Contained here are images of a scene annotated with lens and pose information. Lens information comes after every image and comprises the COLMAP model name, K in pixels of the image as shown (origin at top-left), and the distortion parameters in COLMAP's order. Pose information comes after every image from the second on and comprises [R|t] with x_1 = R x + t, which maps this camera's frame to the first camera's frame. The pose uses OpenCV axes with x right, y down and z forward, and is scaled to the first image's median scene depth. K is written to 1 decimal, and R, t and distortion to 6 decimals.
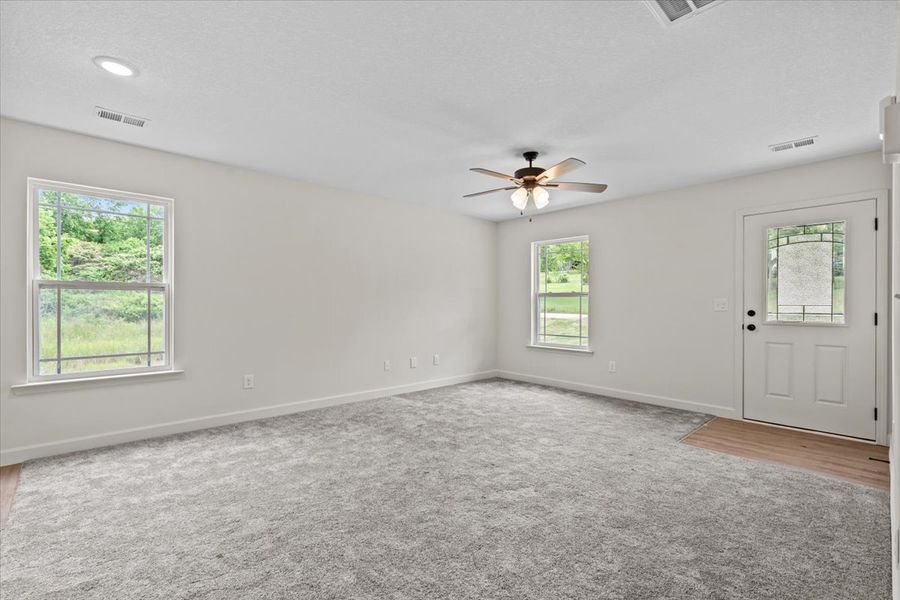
lens RADIAL K [[408.9, 0, 447.0], [0, 408.9, 306.3], [0, 0, 1]] dist [-0.000029, -0.000430]
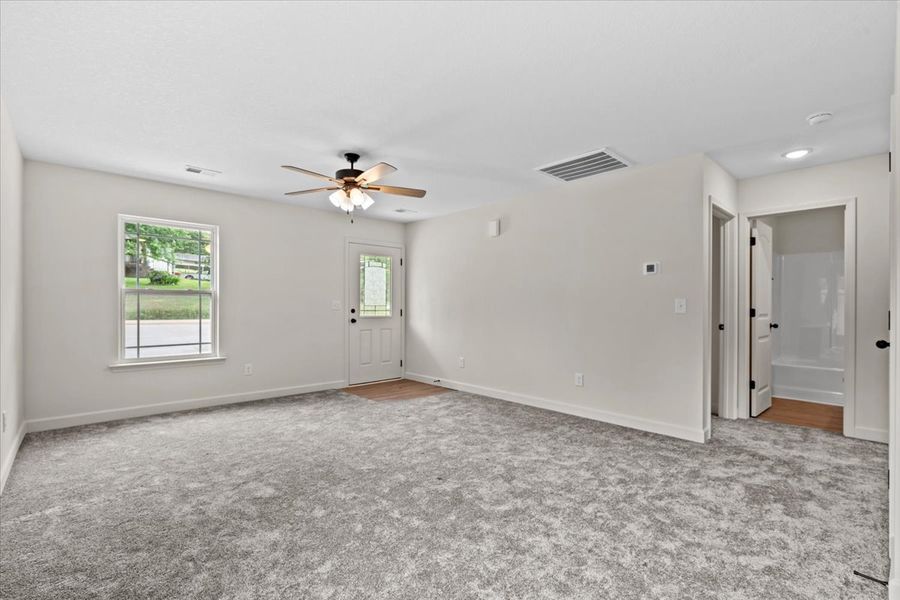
lens RADIAL K [[408.9, 0, 447.0], [0, 408.9, 306.3], [0, 0, 1]] dist [-0.000029, -0.000430]
pose [[0.012259, -0.007463, 0.999897, -0.686431], [0.001003, 0.999972, 0.007452, -0.009973], [-0.999924, 0.000912, 0.012266, 0.652532]]
